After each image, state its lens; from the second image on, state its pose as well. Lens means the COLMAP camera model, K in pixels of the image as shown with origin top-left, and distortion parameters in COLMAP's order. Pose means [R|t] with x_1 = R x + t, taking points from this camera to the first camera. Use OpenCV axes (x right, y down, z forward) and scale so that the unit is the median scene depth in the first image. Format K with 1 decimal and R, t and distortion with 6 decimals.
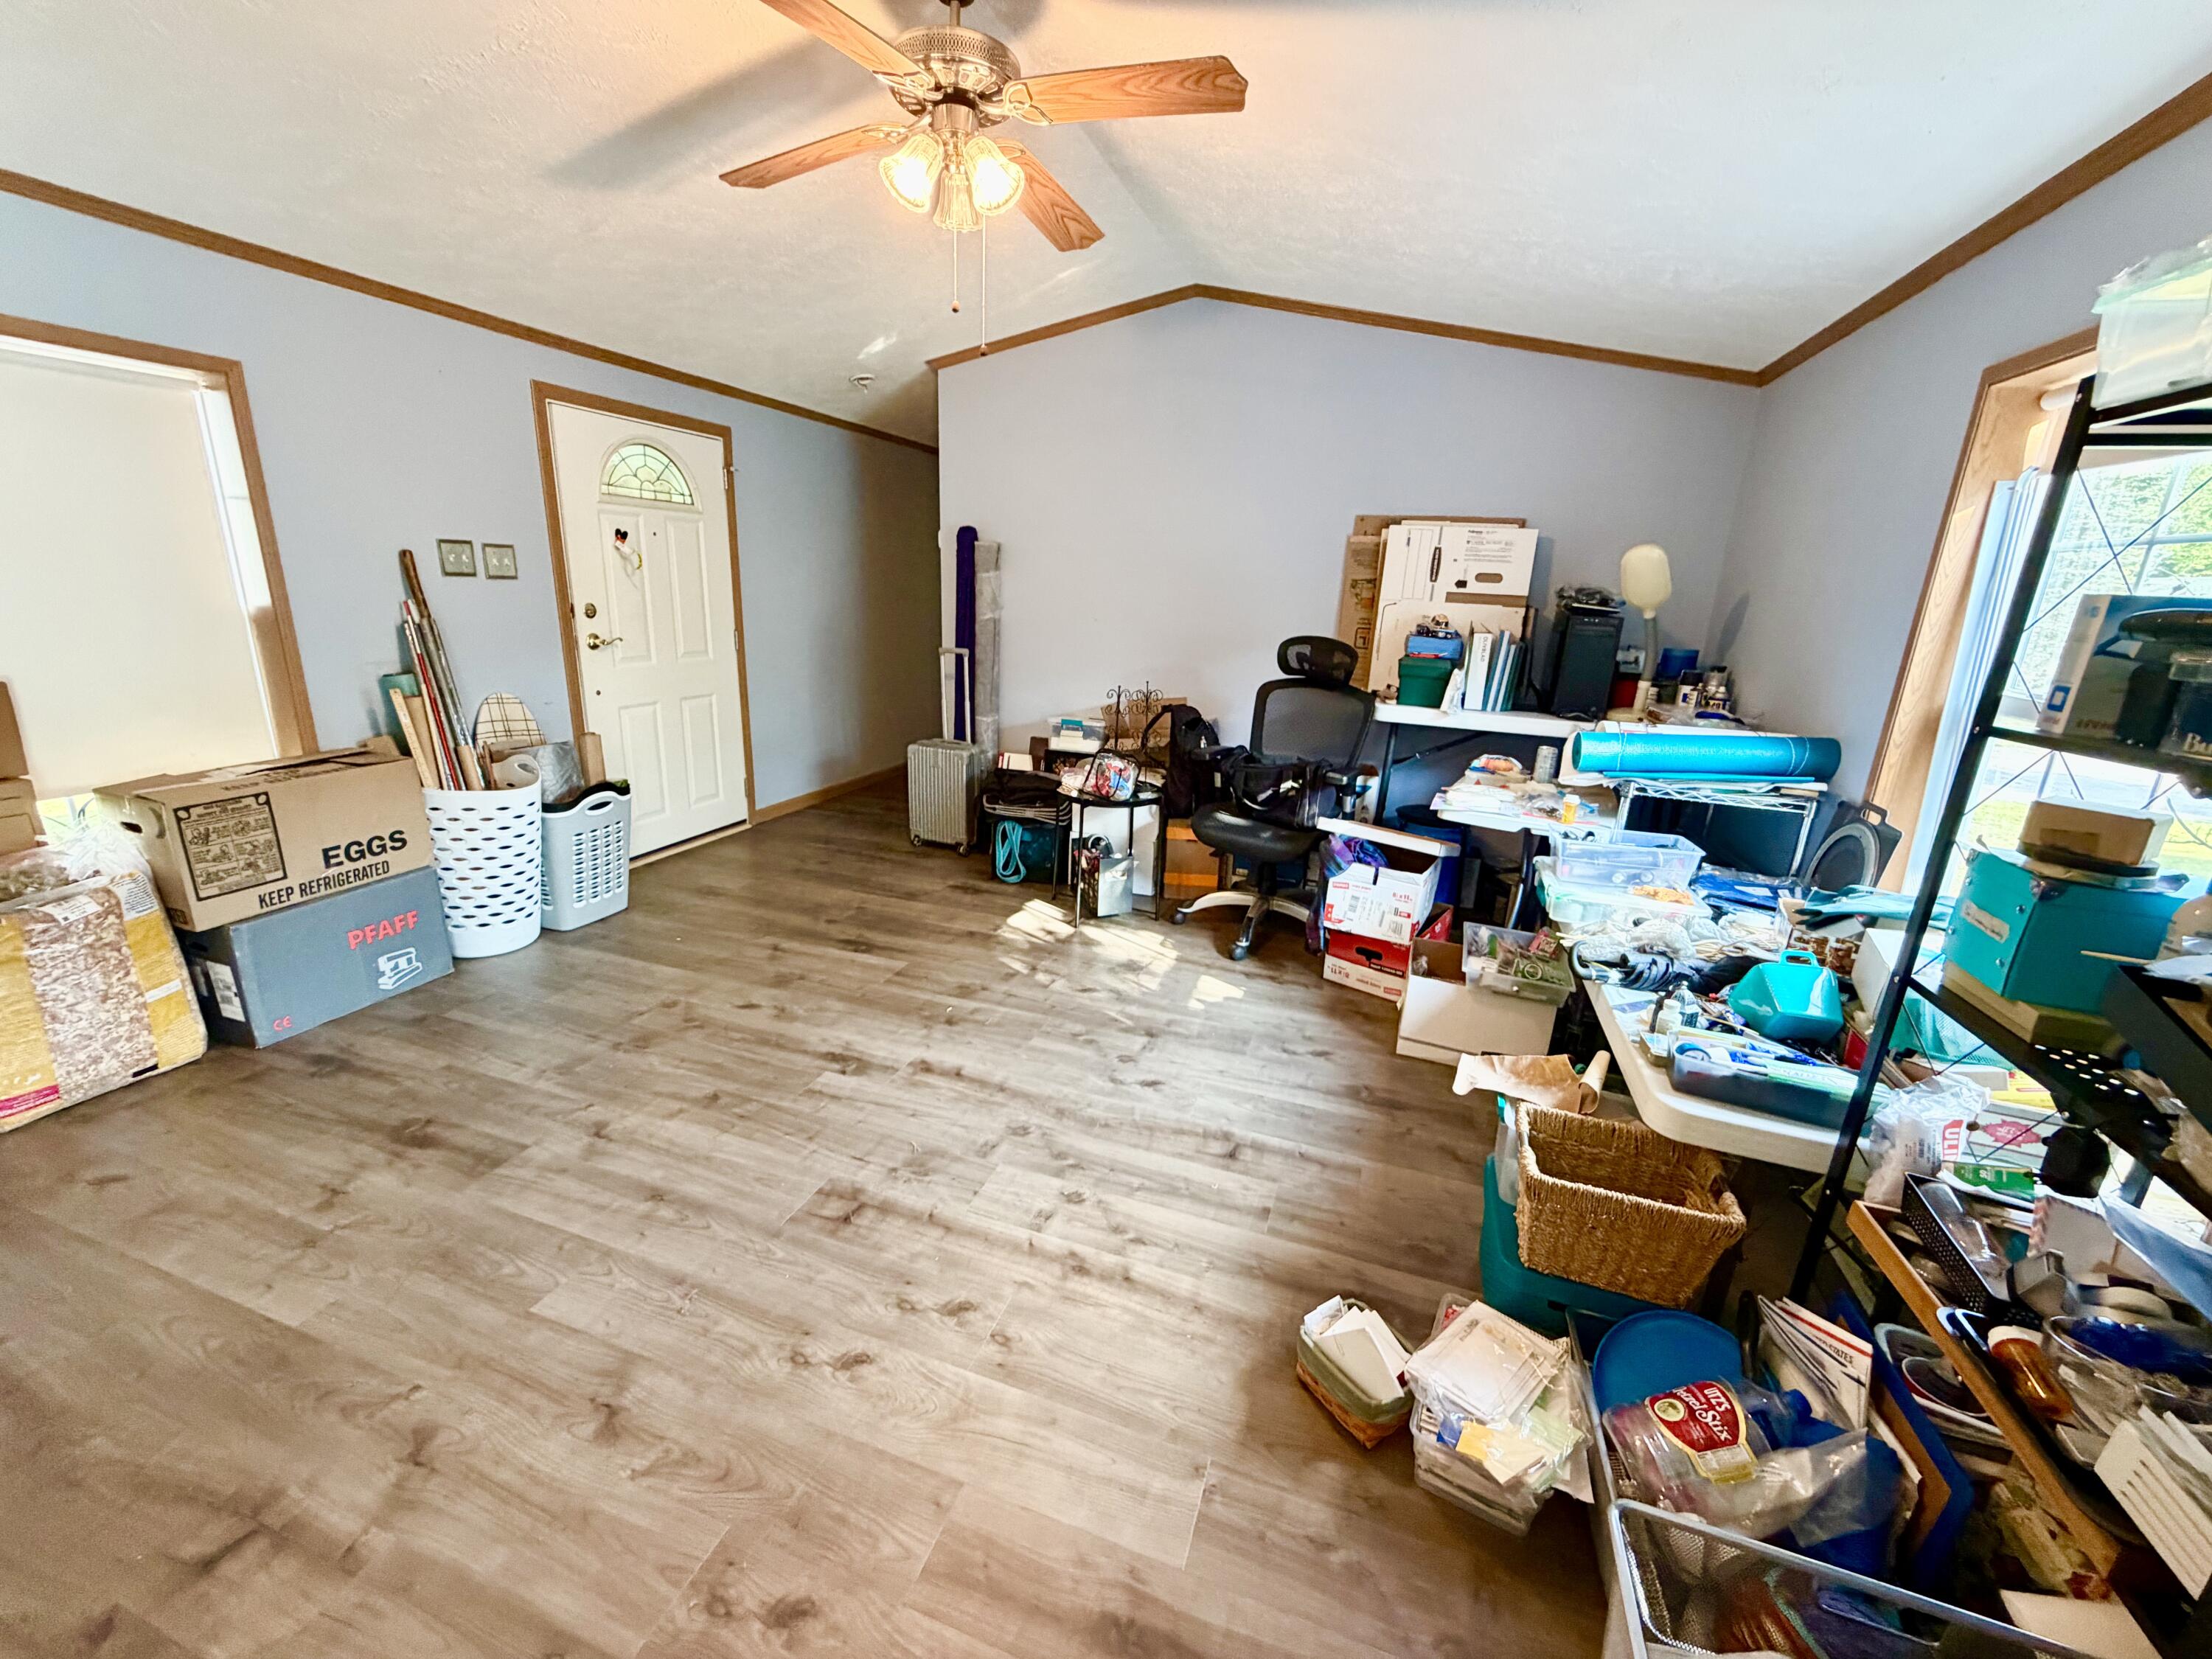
lens RADIAL K [[883.9, 0, 1097.2], [0, 883.9, 824.4], [0, 0, 1]] dist [0.000352, -0.000299]
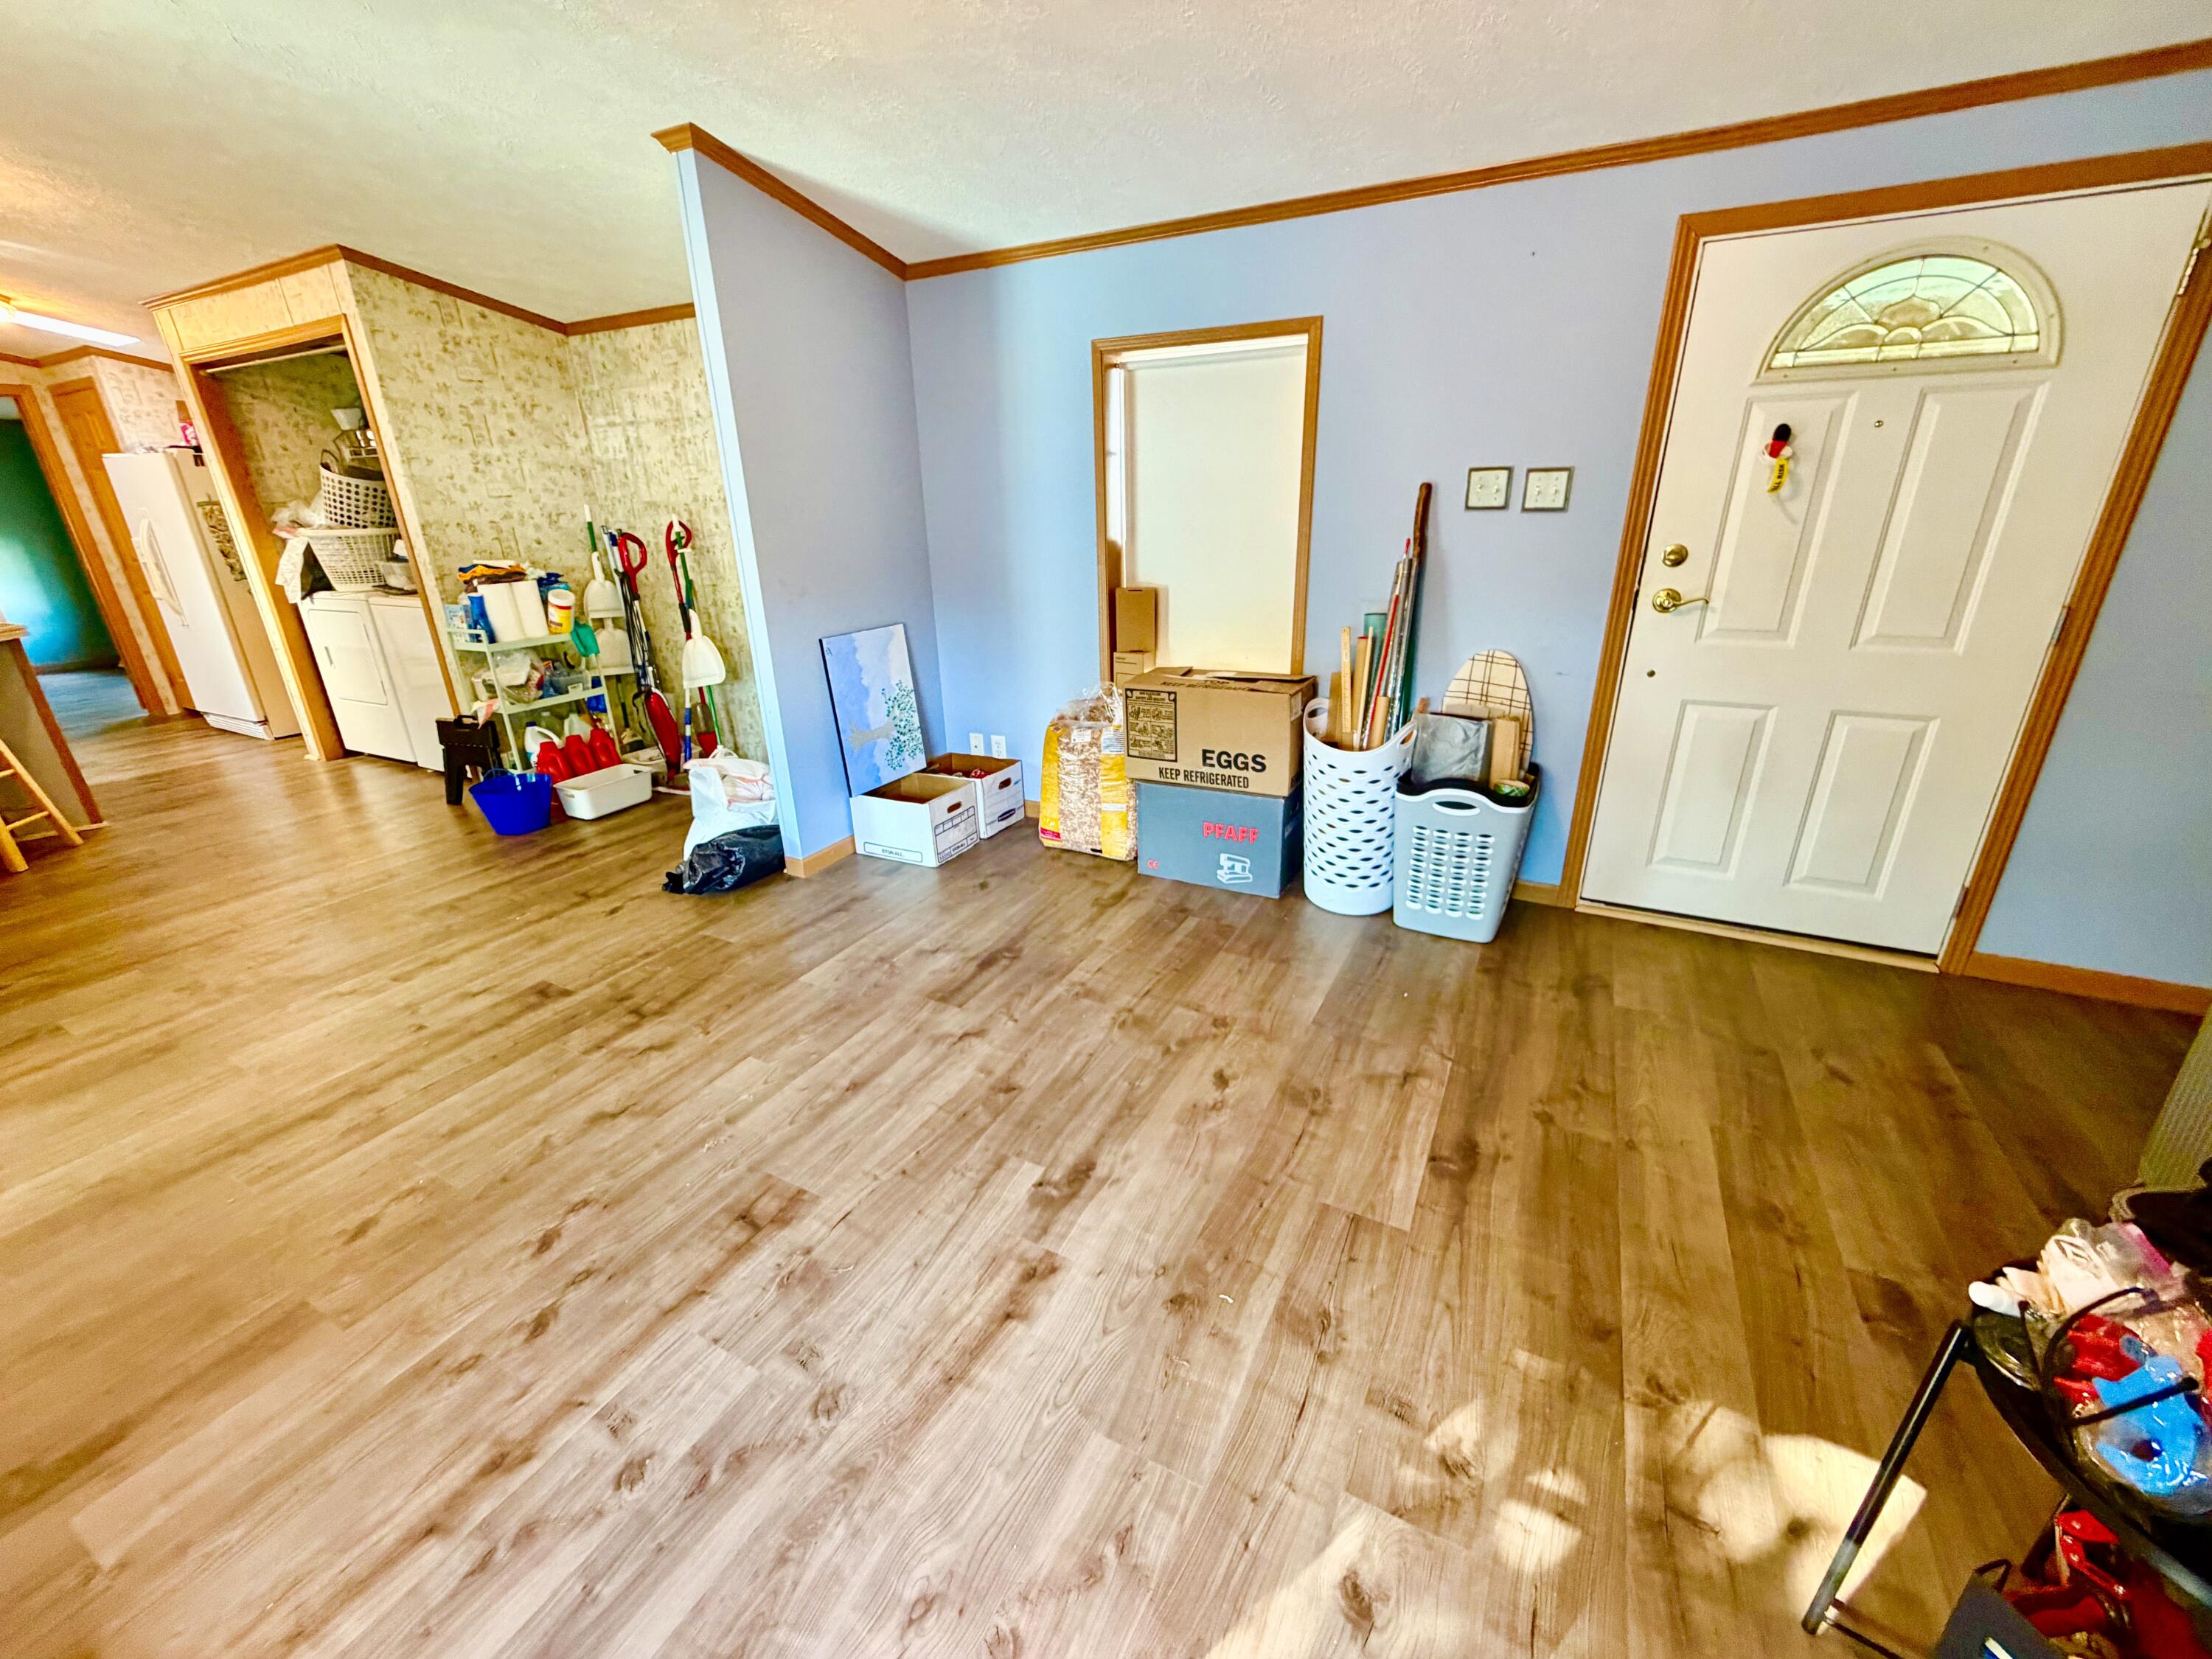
lens RADIAL K [[883.9, 0, 1096.4], [0, 883.9, 827.1], [0, 0, 1]] dist [0.000352, -0.000299]
pose [[-0.151458, 0.319559, -0.935384, 0.307895], [-0.246444, 0.904209, 0.348813, -0.265077], [0.957249, 0.283350, -0.058196, 0.983721]]
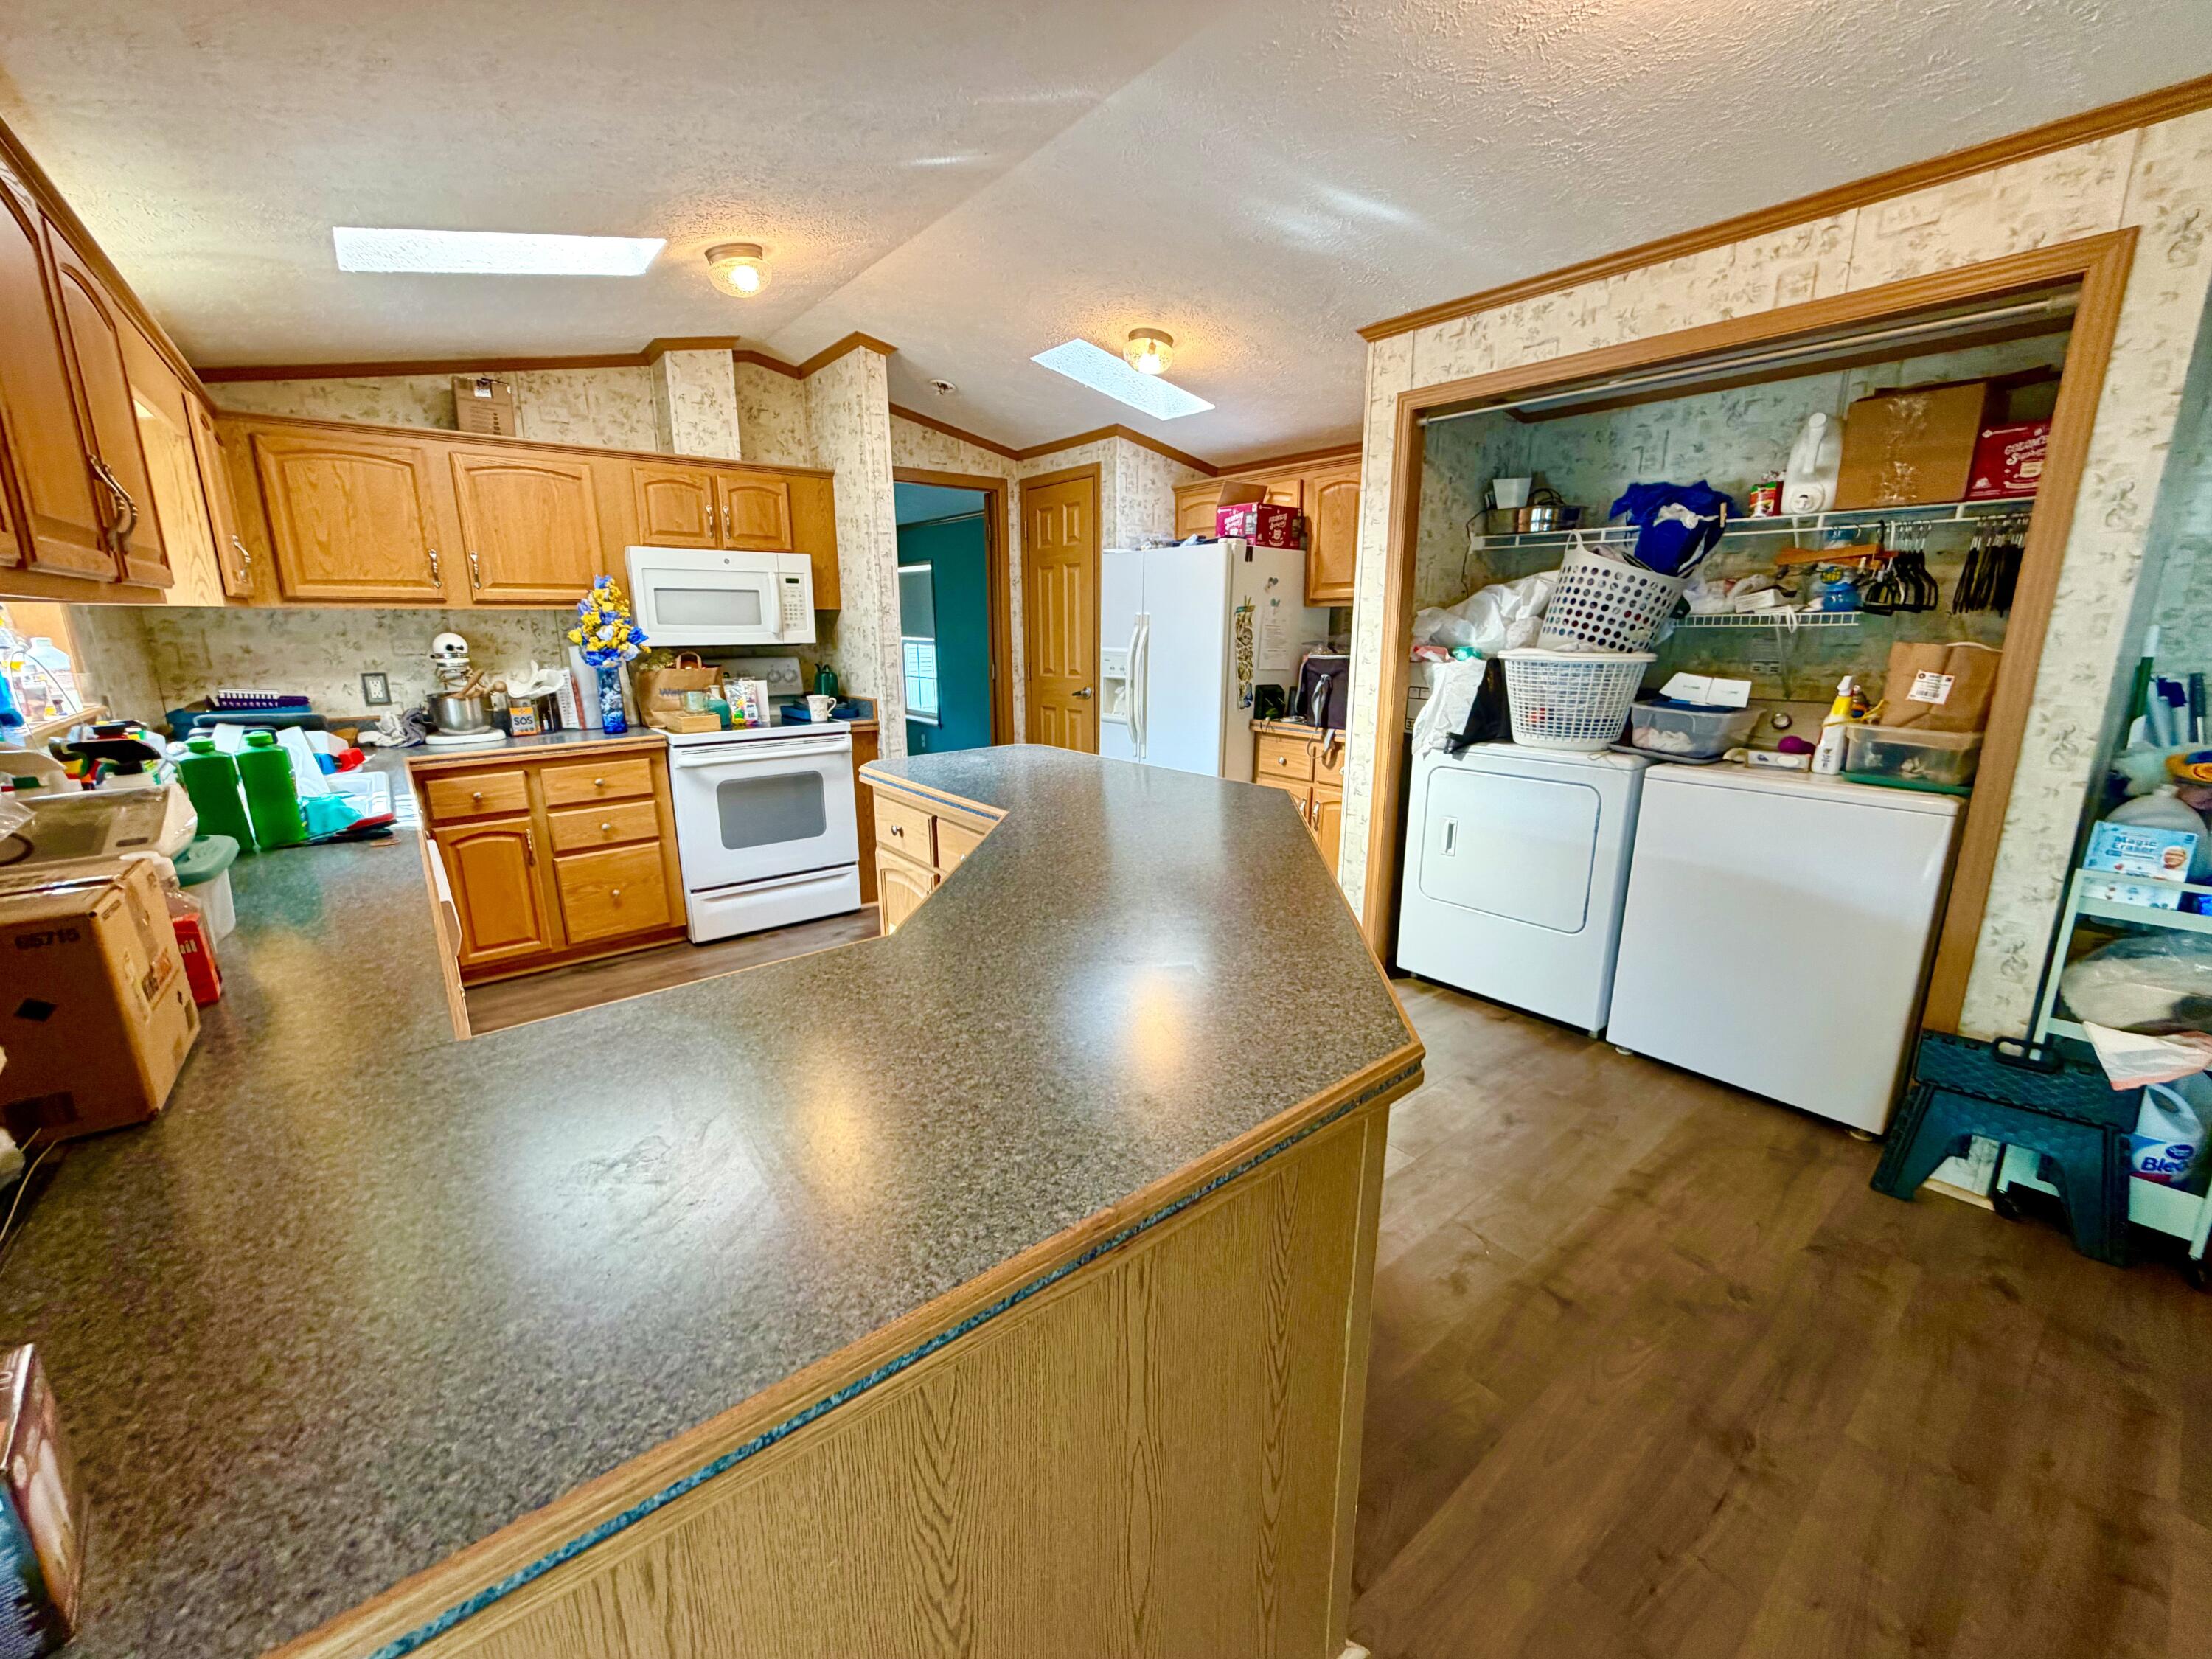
lens RADIAL K [[883.9, 0, 1096.9], [0, 883.9, 830.5], [0, 0, 1]] dist [0.000352, -0.000299]
pose [[-0.532943, 0.158262, -0.831219, -0.058374], [-0.245753, 0.911057, 0.331029, 0.187704], [0.809677, 0.380694, -0.446648, -0.708104]]
